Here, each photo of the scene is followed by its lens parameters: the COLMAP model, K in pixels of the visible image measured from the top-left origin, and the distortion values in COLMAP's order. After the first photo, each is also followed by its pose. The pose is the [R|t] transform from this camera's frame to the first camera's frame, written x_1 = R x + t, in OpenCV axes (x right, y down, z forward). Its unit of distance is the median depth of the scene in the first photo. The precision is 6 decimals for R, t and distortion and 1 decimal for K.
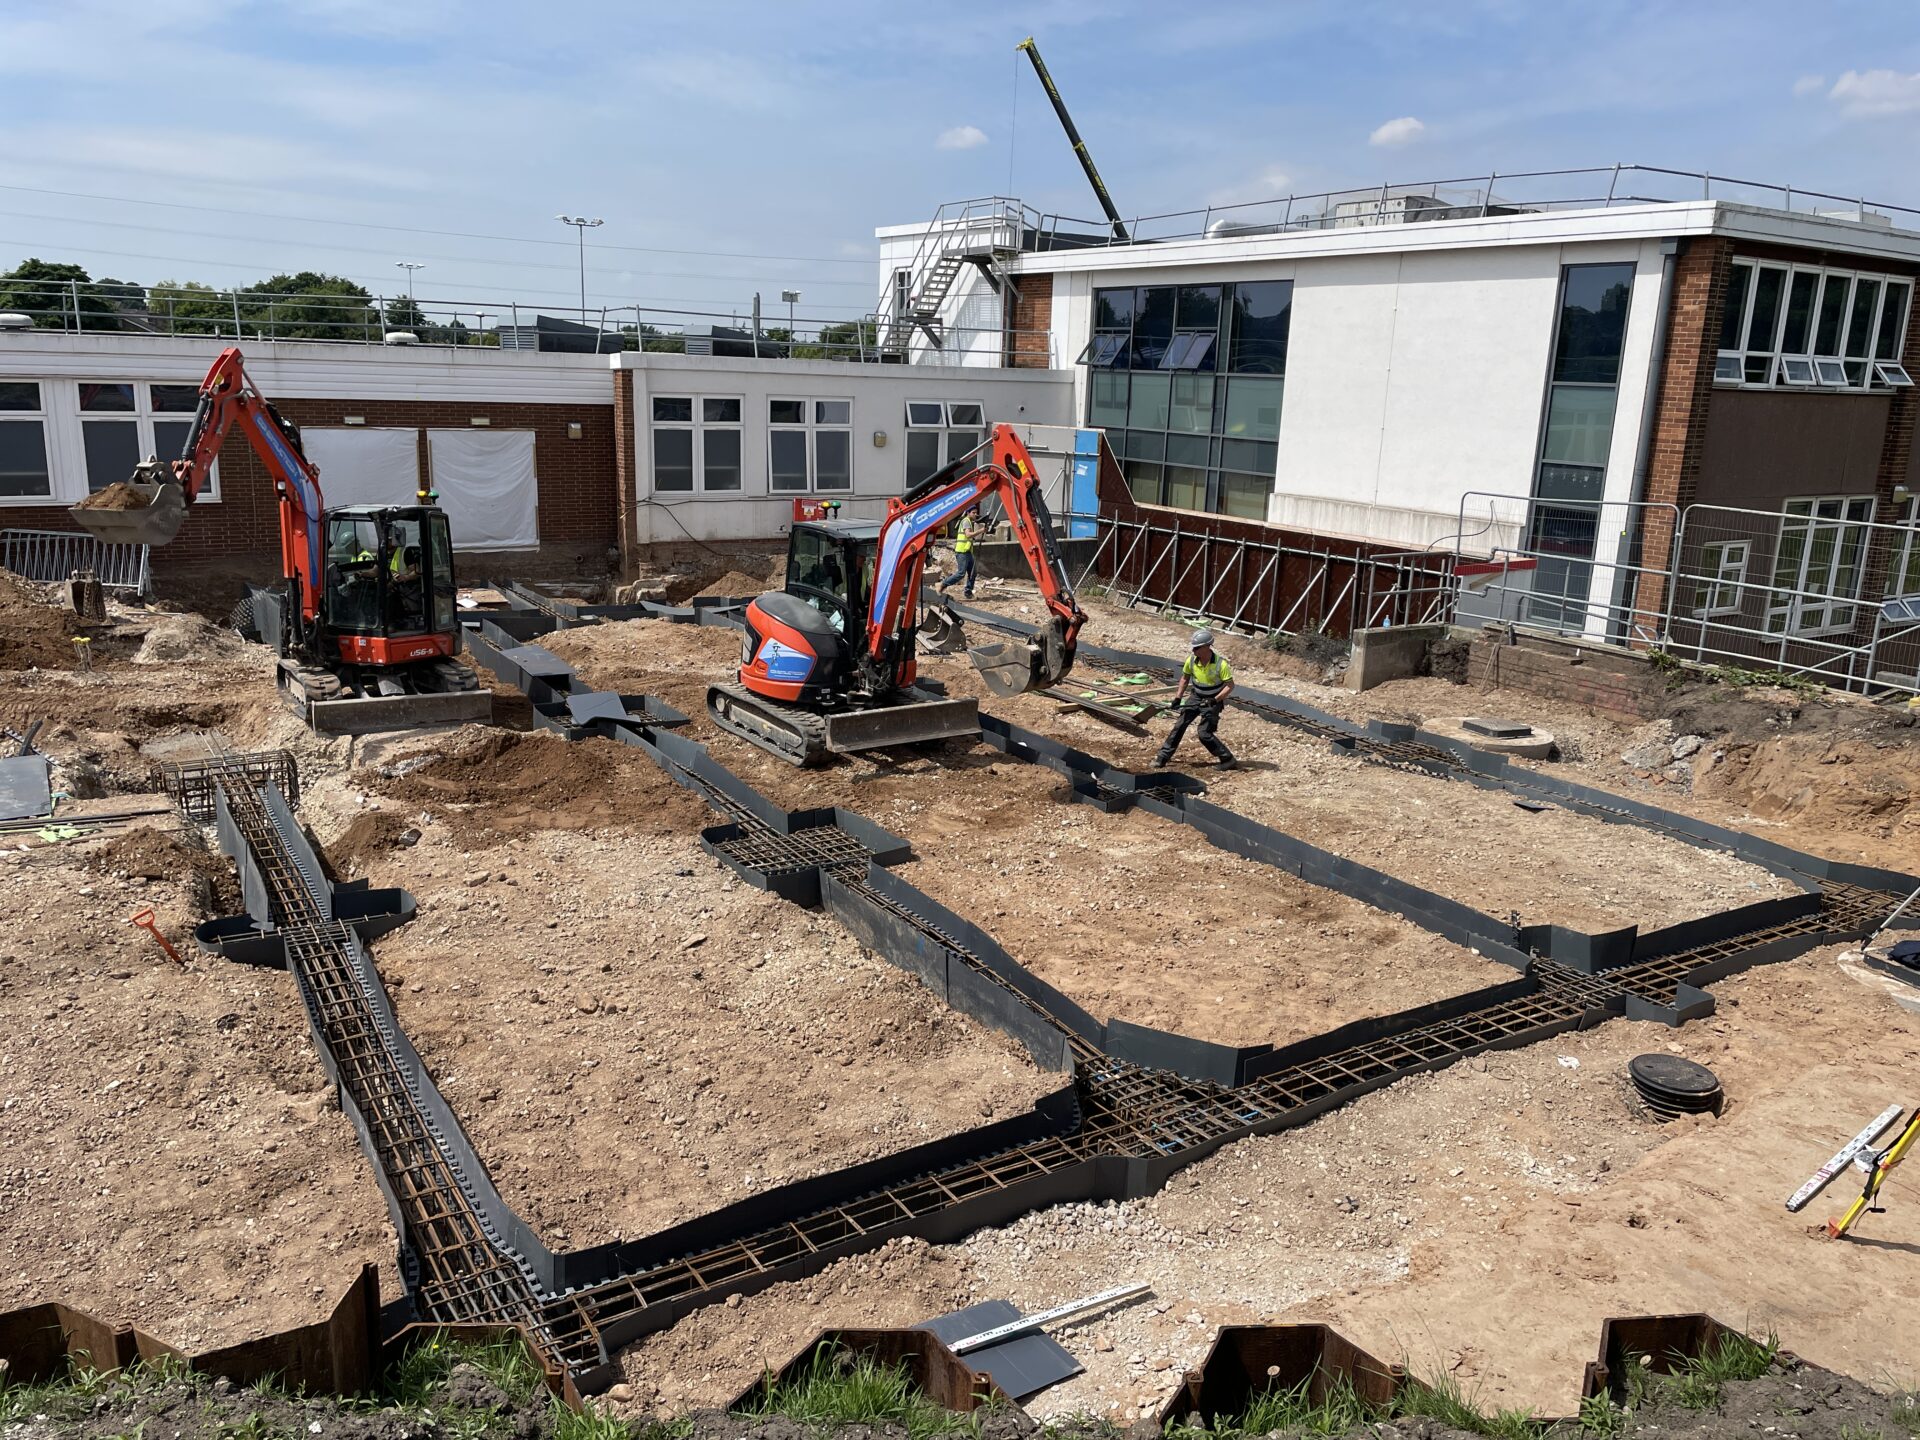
lens RADIAL K [[1452.7, 0, 956.8], [0, 1452.7, 707.4], [0, 0, 1]] dist [0.076026, -0.090034]
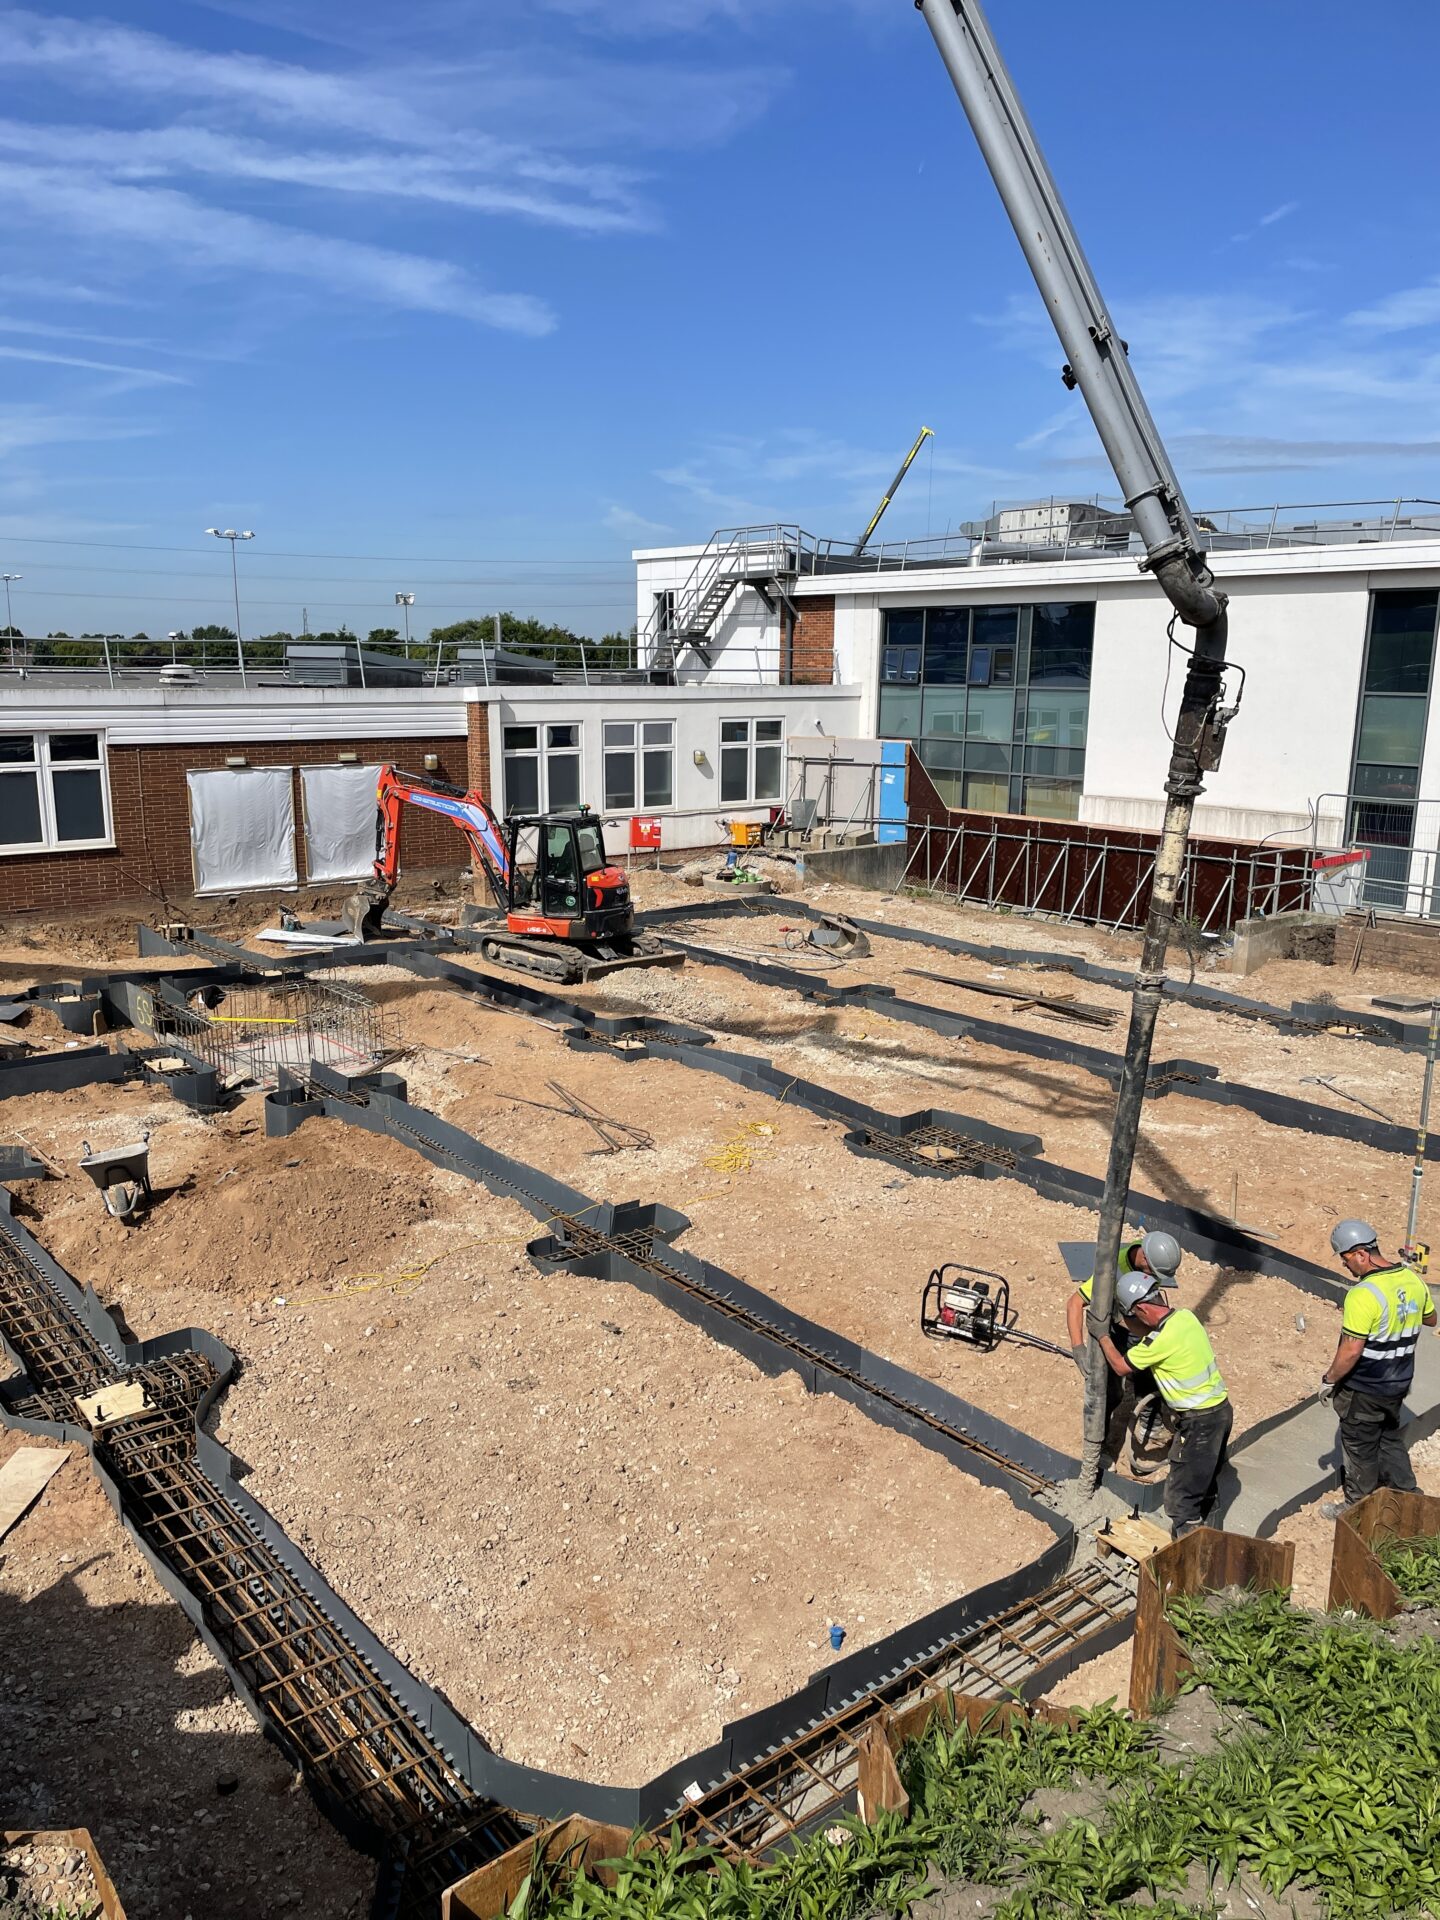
lens RADIAL K [[1452.7, 0, 722.1], [0, 1452.7, 959.8], [0, 0, 1]] dist [0.076026, -0.090034]
pose [[0.991983, -0.051148, 0.115554, -0.179538], [0.054065, 0.998290, -0.022249, -0.014346], [-0.114218, 0.028318, 0.993052, -0.046136]]
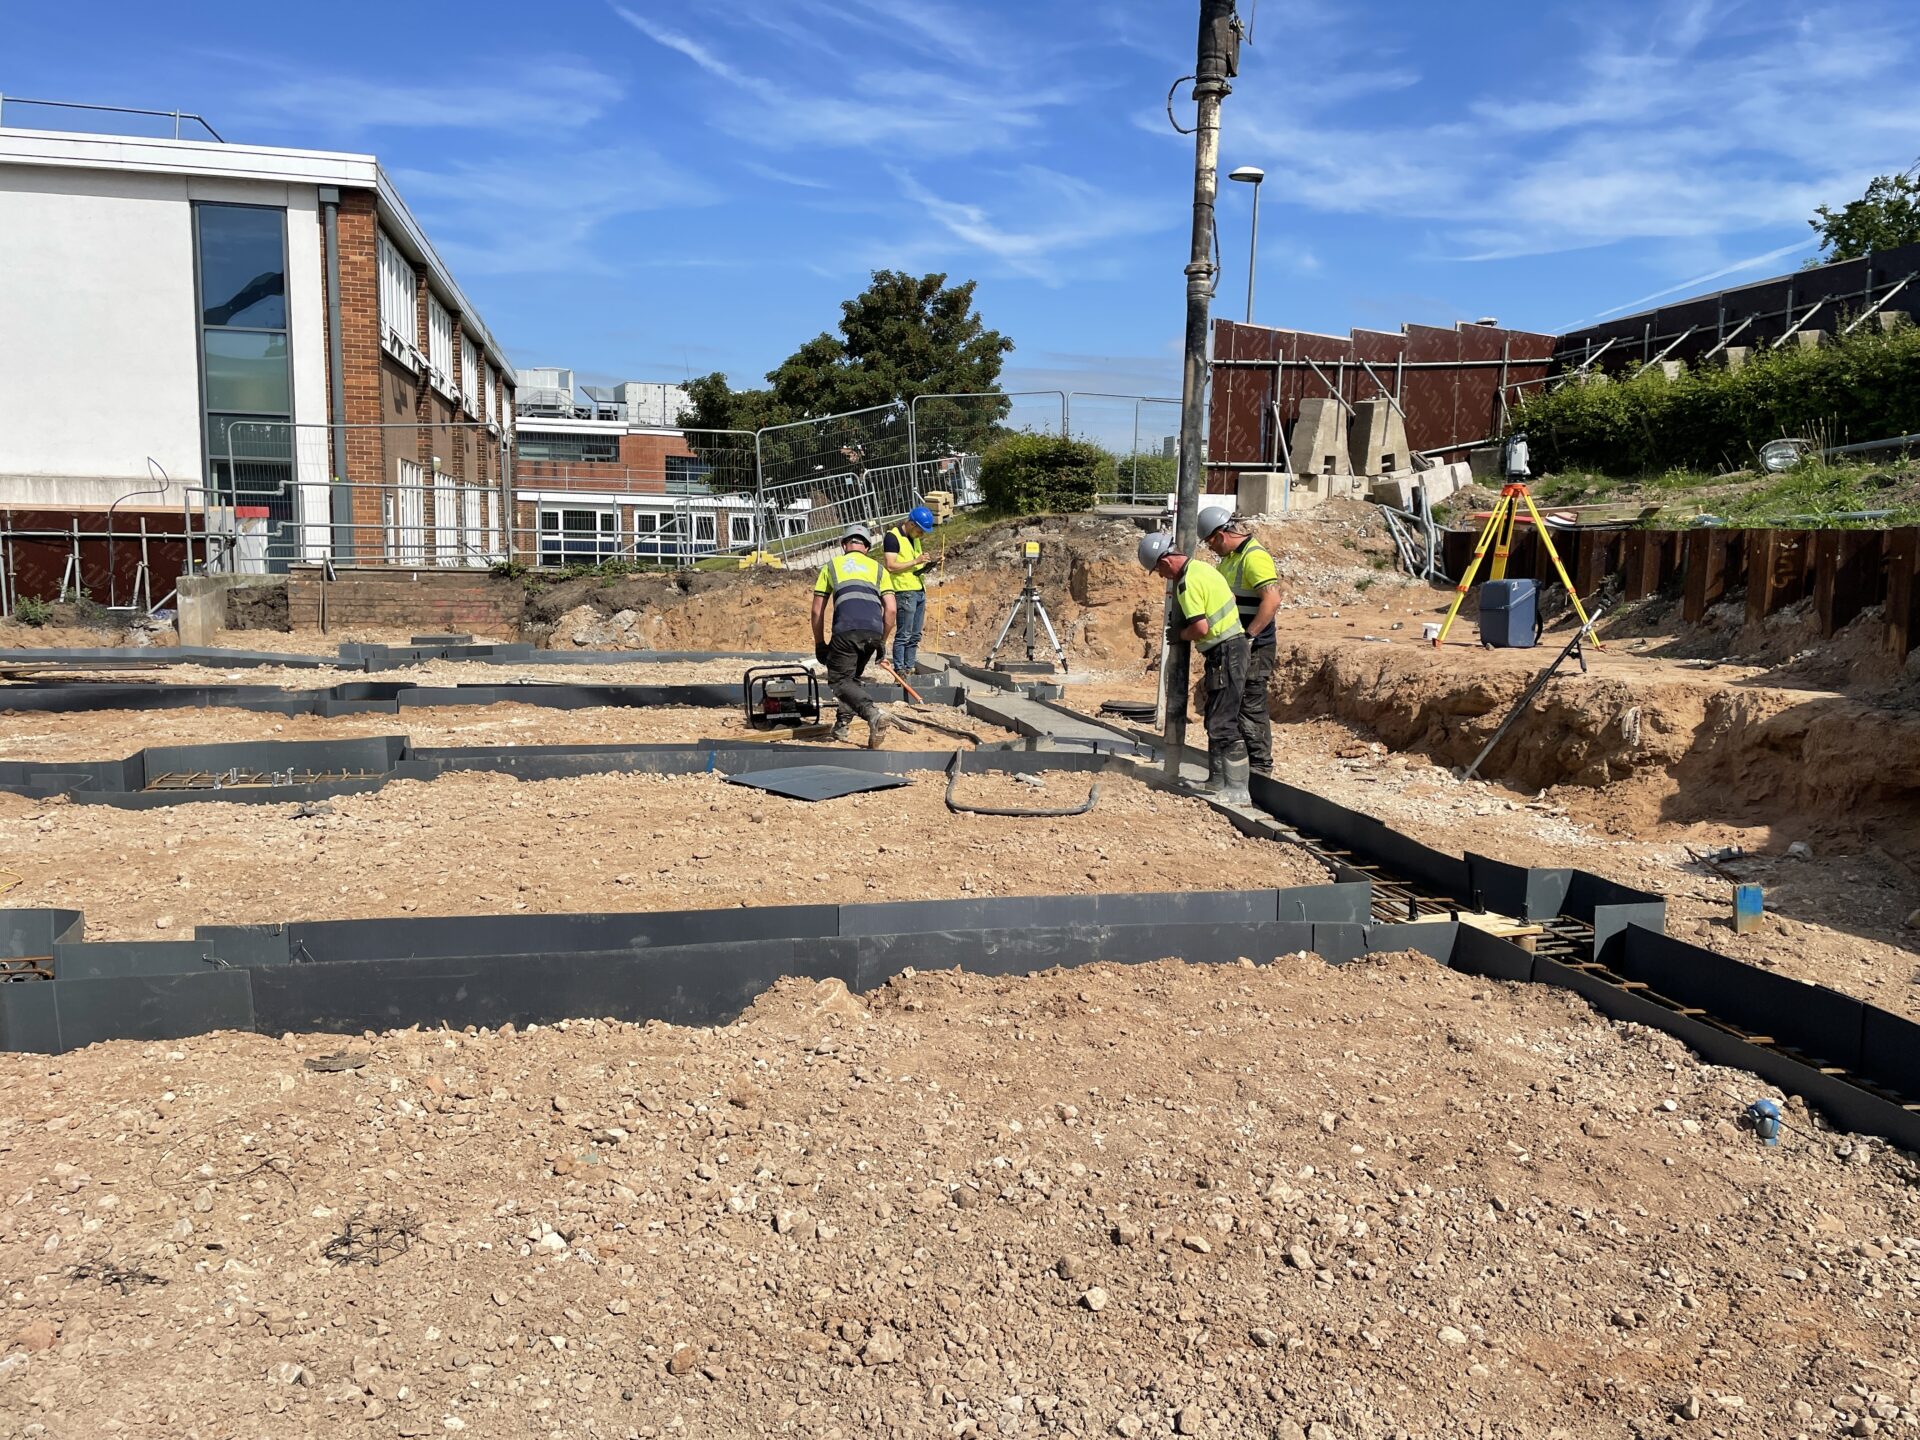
lens RADIAL K [[1452.7, 0, 1002.4], [0, 1452.7, 746.7], [0, 0, 1]] dist [0.076026, -0.090034]
pose [[0.310332, -0.153678, 0.938124, -0.282973], [0.210317, 0.973491, 0.089898, 0.047885], [-0.927071, 0.169405, 0.334426, 0.214174]]
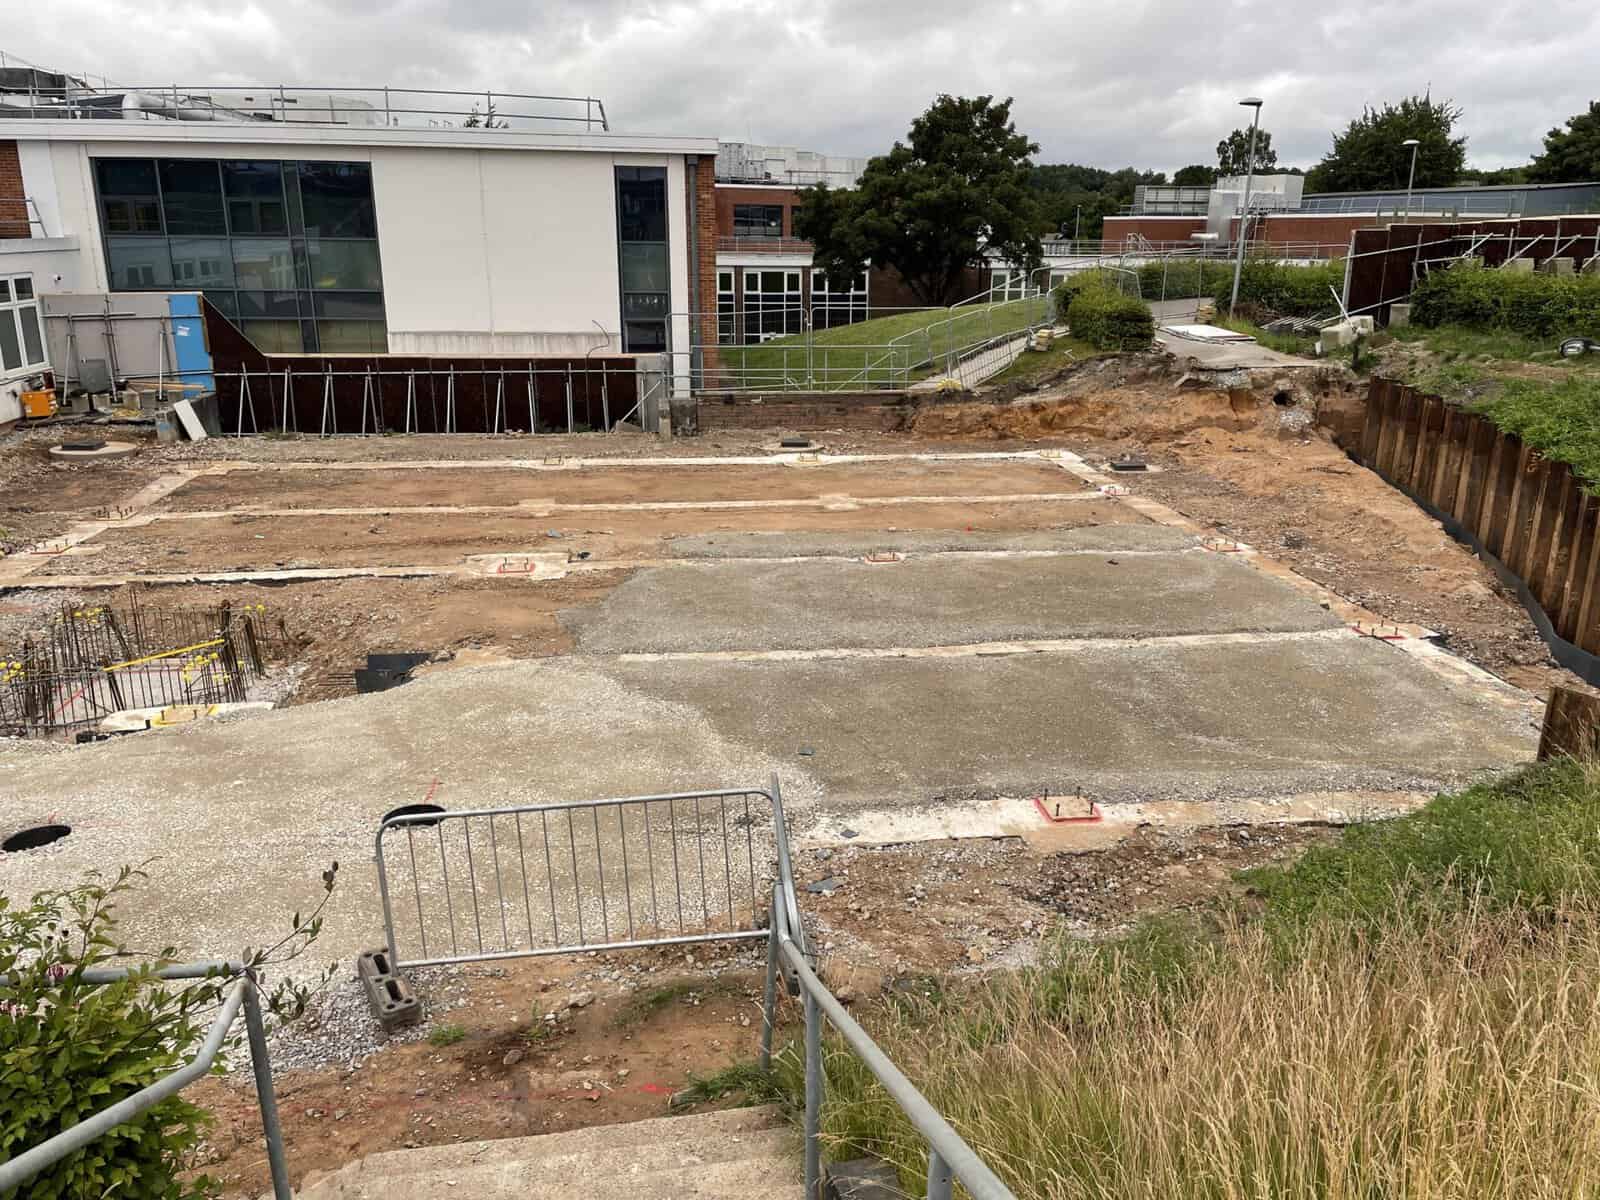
lens RADIAL K [[1210.5, 0, 810.8], [0, 1210.5, 625.0], [0, 0, 1]] dist [0.076026, -0.090034]
pose [[0.414764, -0.306761, 0.856661, -0.619610], [0.218839, 0.947455, 0.233320, -0.072238], [-0.883221, 0.090698, 0.460102, 0.198166]]
